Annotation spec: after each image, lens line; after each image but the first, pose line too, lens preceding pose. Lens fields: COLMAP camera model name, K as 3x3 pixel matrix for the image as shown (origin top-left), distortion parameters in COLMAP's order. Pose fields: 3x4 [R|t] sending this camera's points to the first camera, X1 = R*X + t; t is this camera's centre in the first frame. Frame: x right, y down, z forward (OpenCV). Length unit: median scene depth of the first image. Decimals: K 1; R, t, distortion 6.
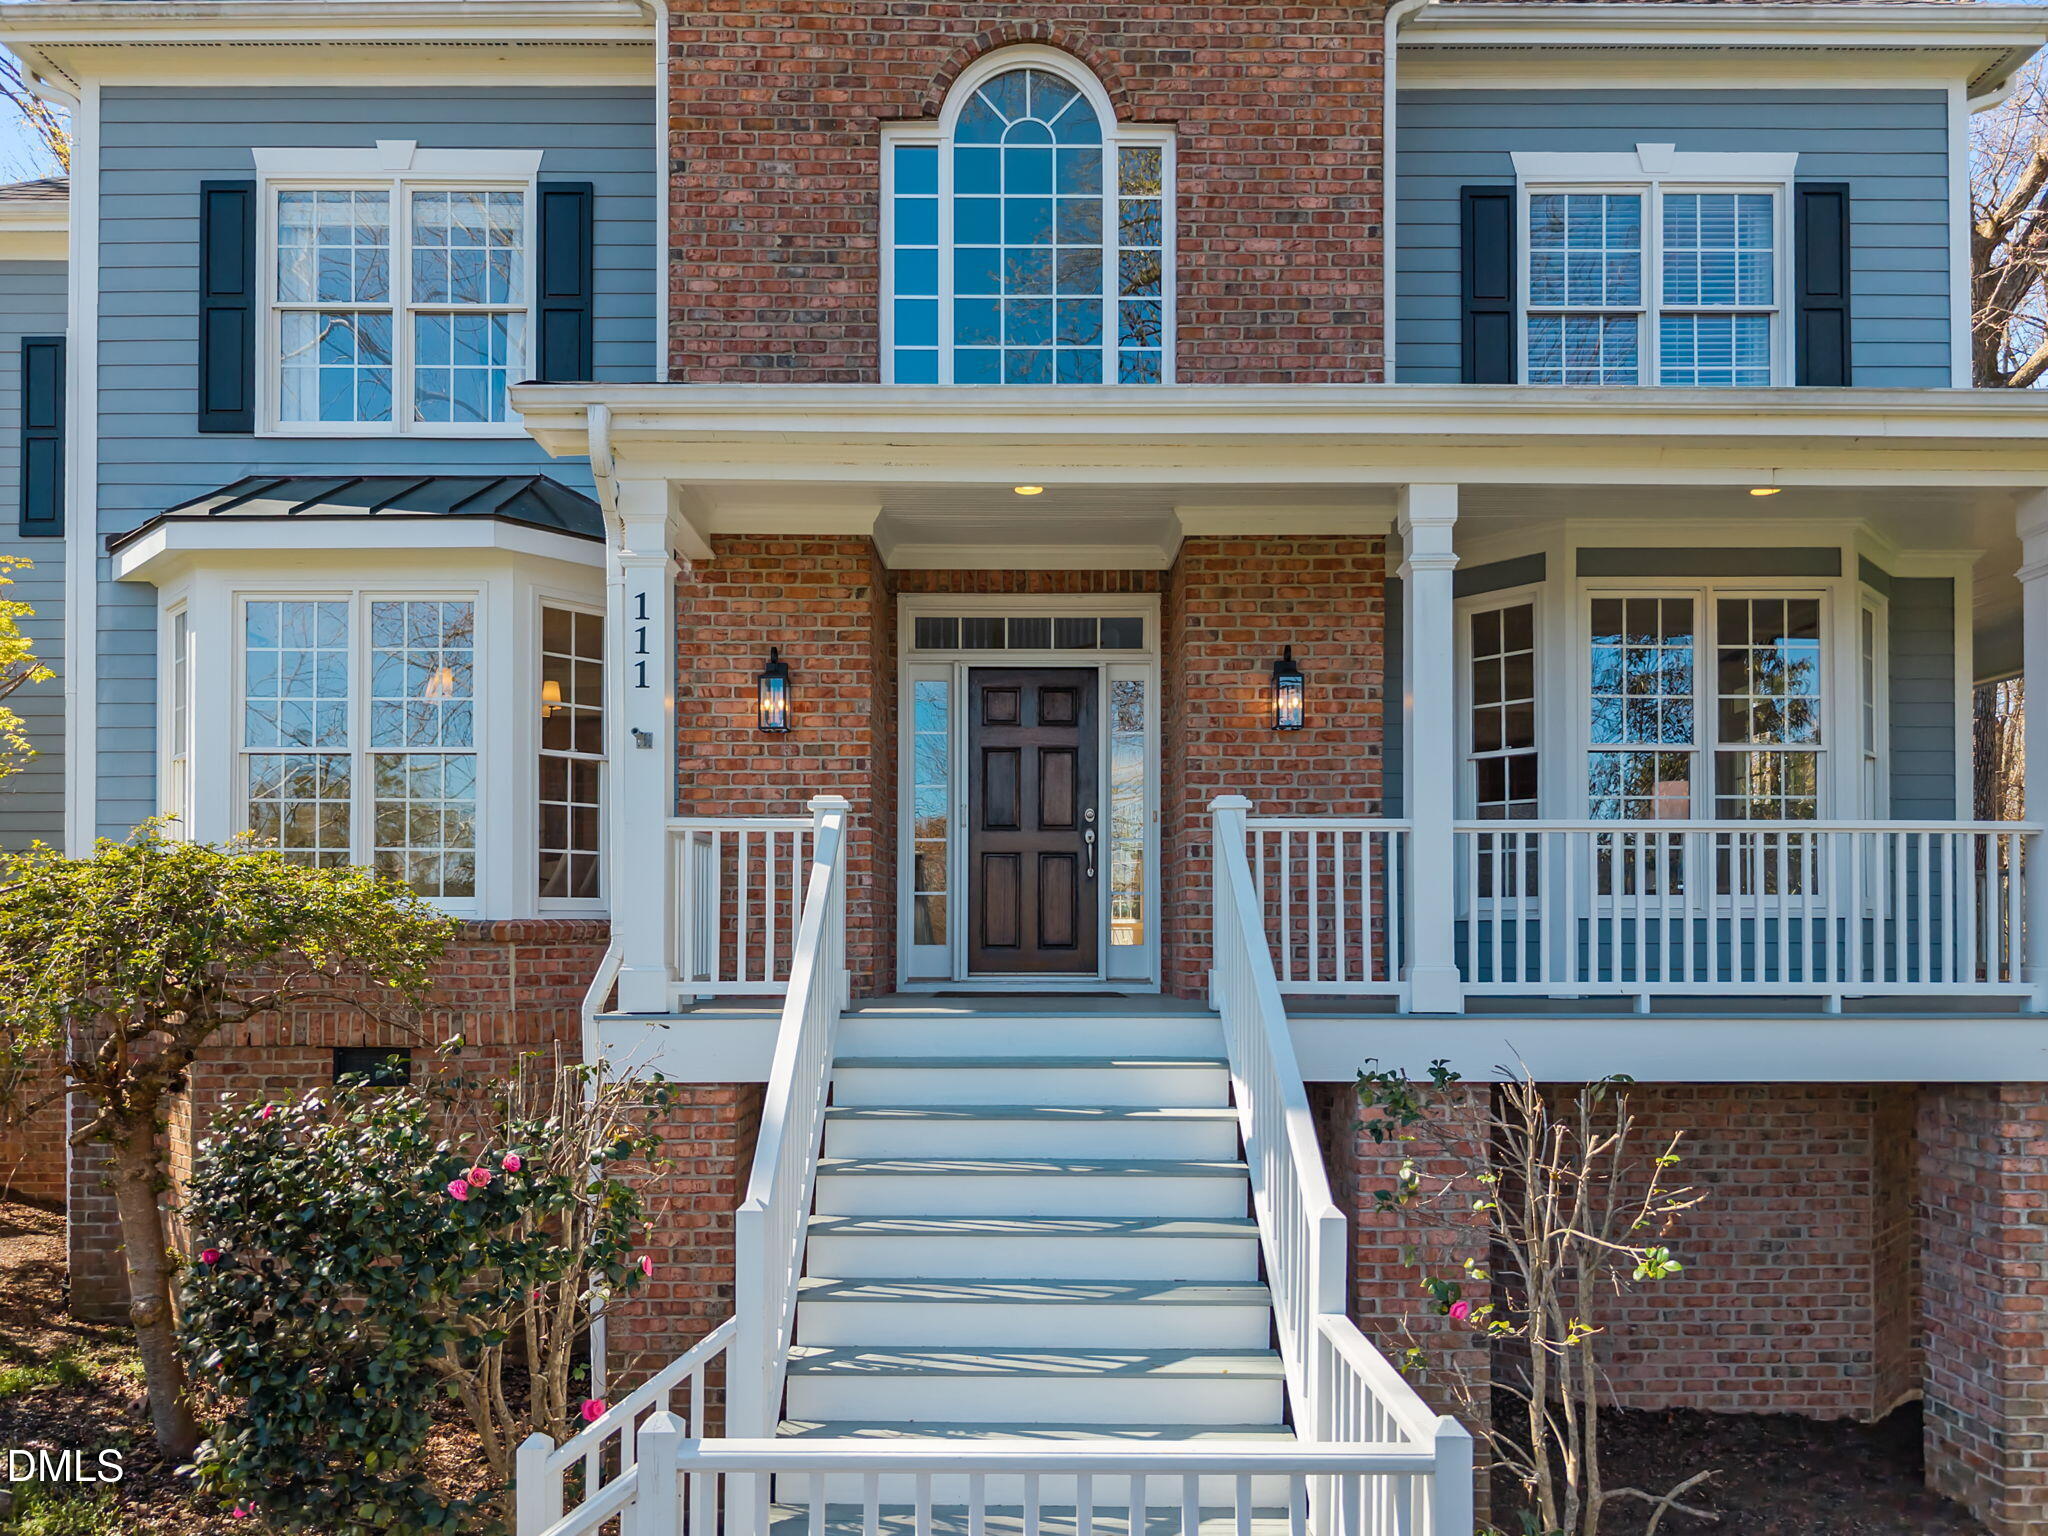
lens RADIAL K [[1452.9, 0, 1015.6], [0, 1452.9, 938.0], [0, 0, 1]] dist [0.012745, -0.019527]
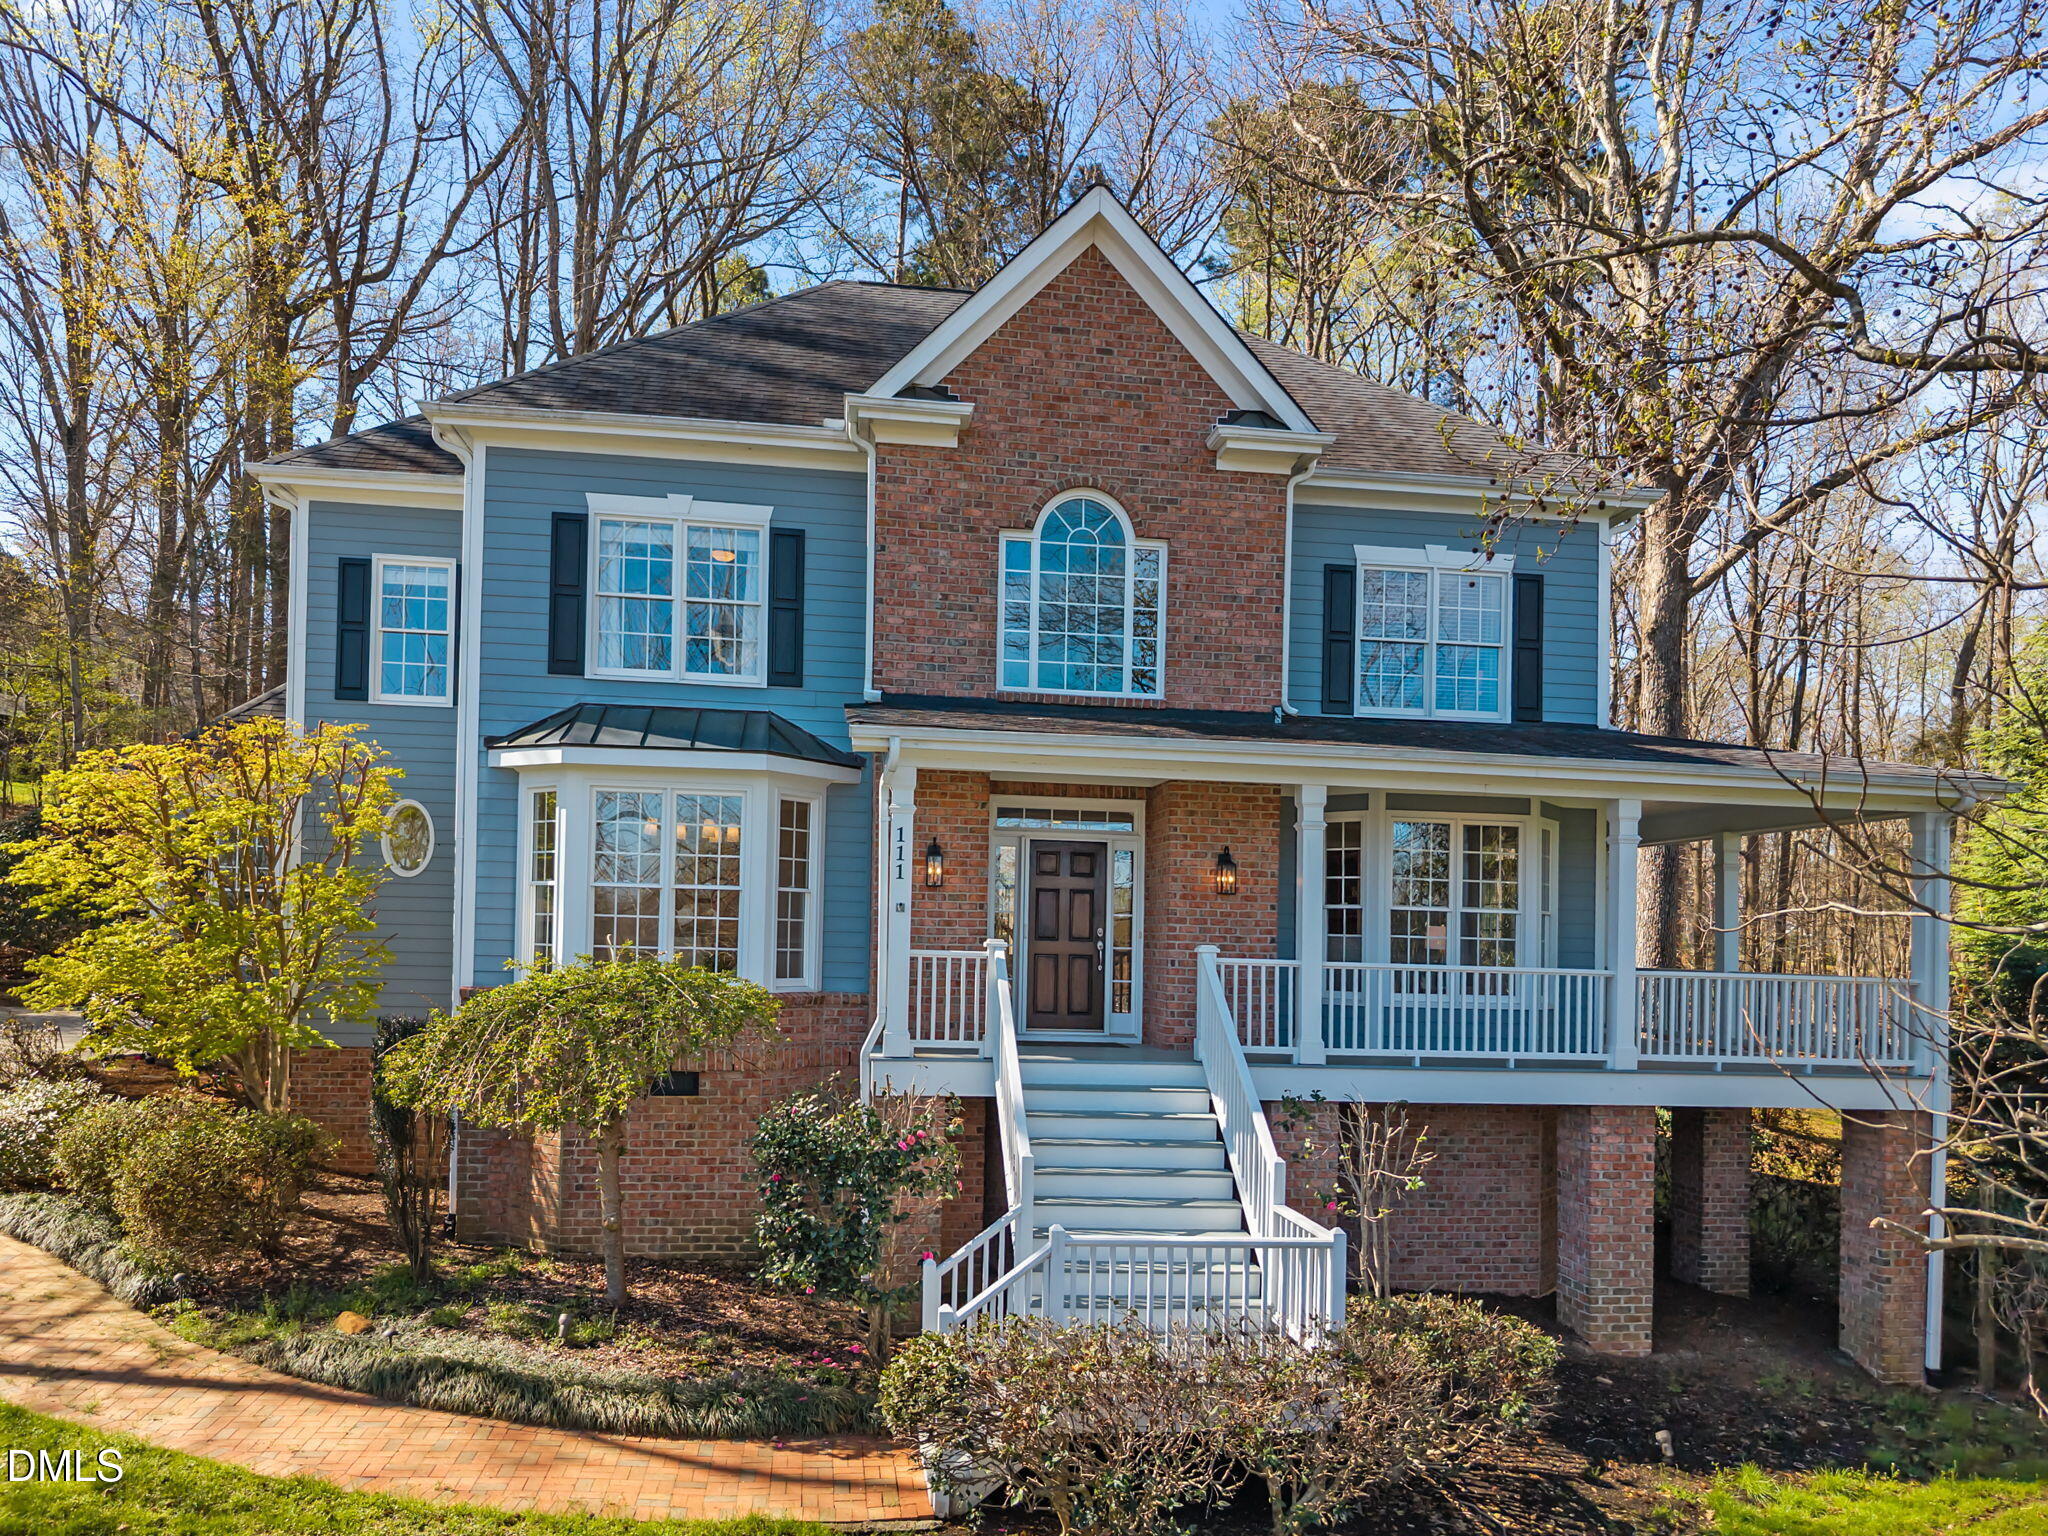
lens RADIAL K [[1452.9, 0, 1050.6], [0, 1452.9, 872.3], [0, 0, 1]] dist [0.012745, -0.019527]
pose [[0.988882, 0.035722, 0.144345, -0.264208], [-0.028357, 0.998204, -0.052767, -0.071004], [-0.145971, 0.048087, 0.988120, -0.666942]]
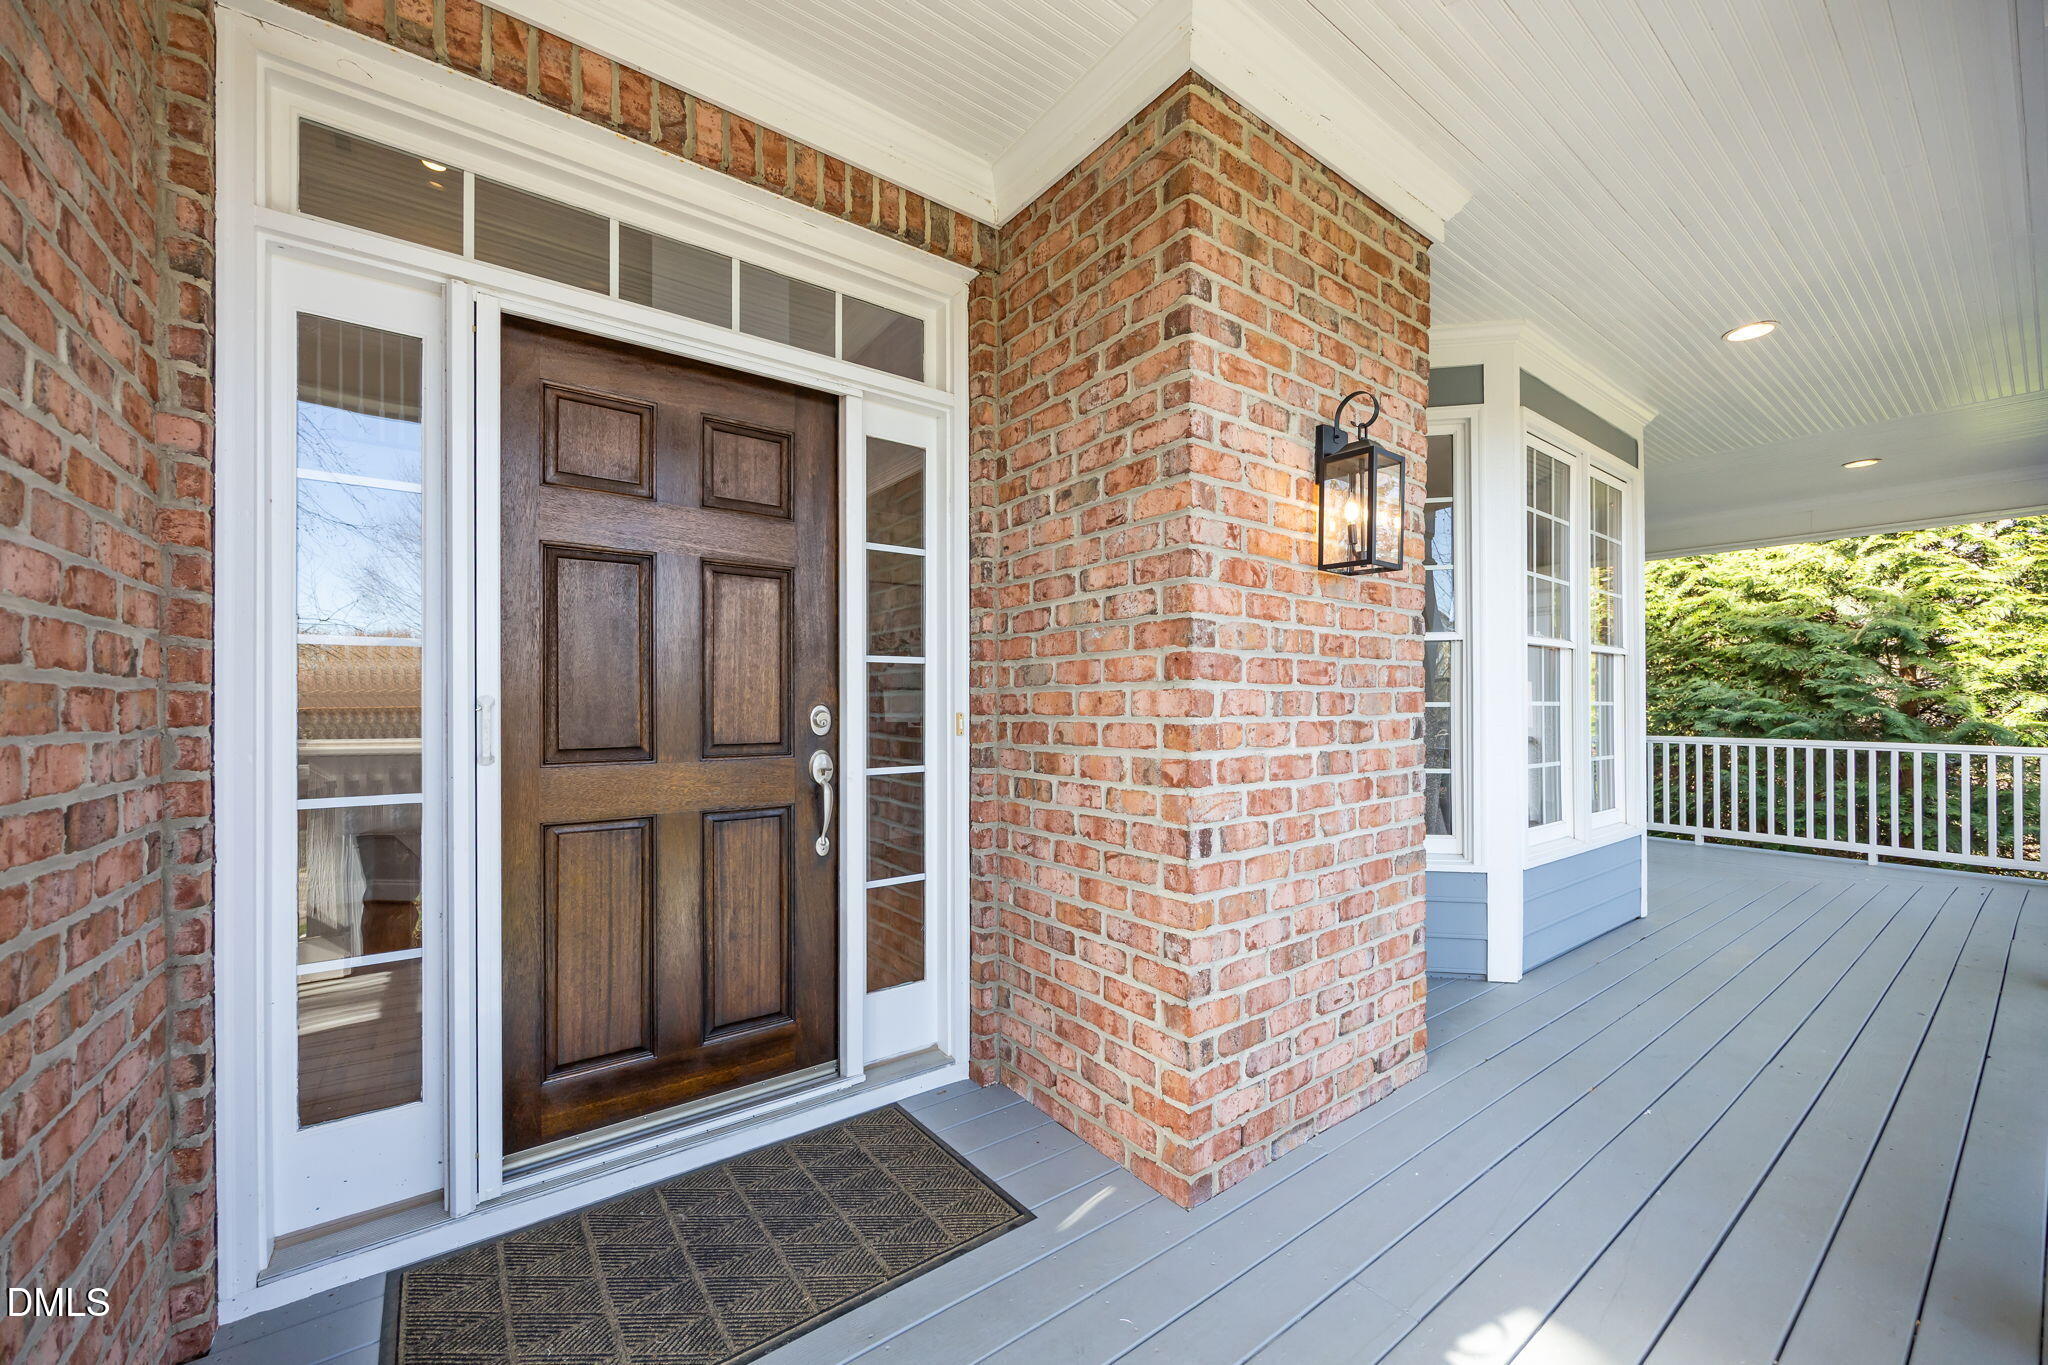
lens RADIAL K [[782.4, 0, 1032.7], [0, 782.4, 703.3], [0, 0, 1]] dist [-0.001977, 0.000093]
pose [[0.793396, -0.000375, 0.608705, -0.049675], [0.004536, 0.999976, -0.005295, -0.096856], [-0.608688, 0.006962, 0.793379, 0.838274]]
